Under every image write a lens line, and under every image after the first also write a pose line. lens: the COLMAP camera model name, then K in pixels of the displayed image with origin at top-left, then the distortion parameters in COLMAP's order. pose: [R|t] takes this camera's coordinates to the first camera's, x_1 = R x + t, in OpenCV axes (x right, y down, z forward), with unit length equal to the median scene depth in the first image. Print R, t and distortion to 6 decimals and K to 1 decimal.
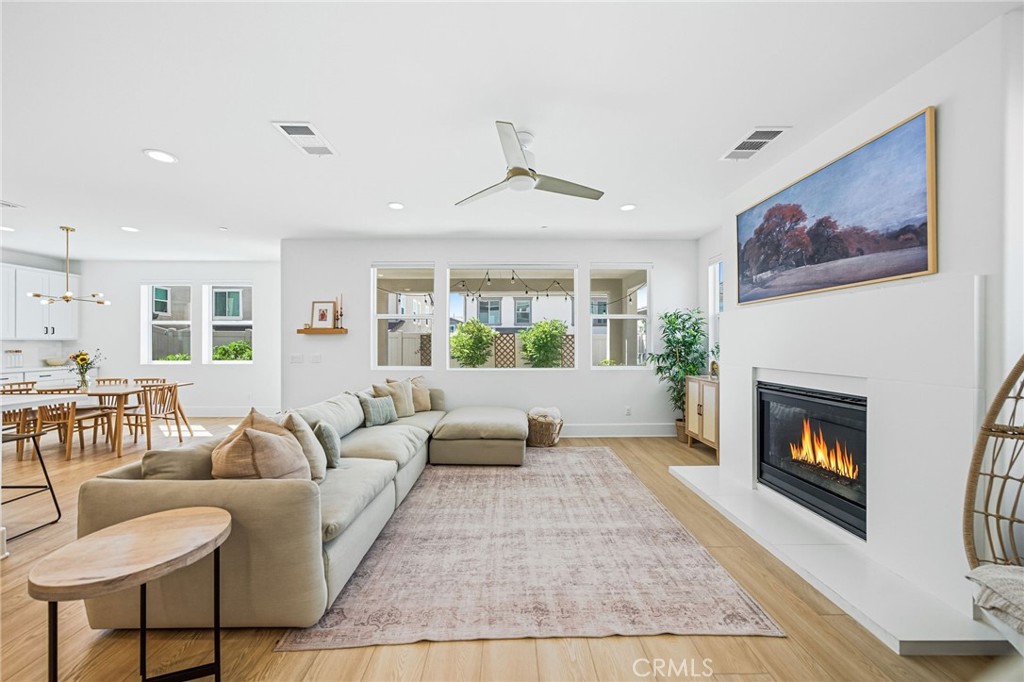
lens RADIAL K [[347.2, 0, 512.0], [0, 347.2, 341.0], [0, 0, 1]] dist [-0.000554, 0.000000]
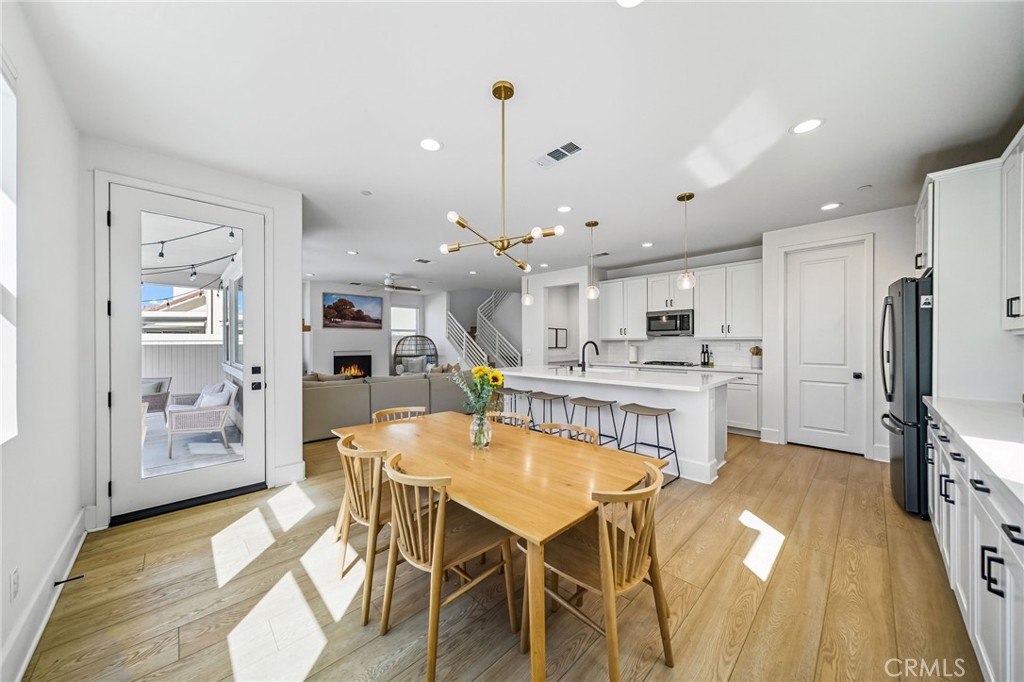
lens RADIAL K [[347.2, 0, 512.0], [0, 347.2, 341.0], [0, 0, 1]] dist [-0.000554, 0.000000]
pose [[-0.689158, 0.002334, 0.724607, -2.446485], [-0.003532, 0.999972, -0.006580, 0.004491], [-0.724602, -0.007094, -0.689131, 1.970446]]
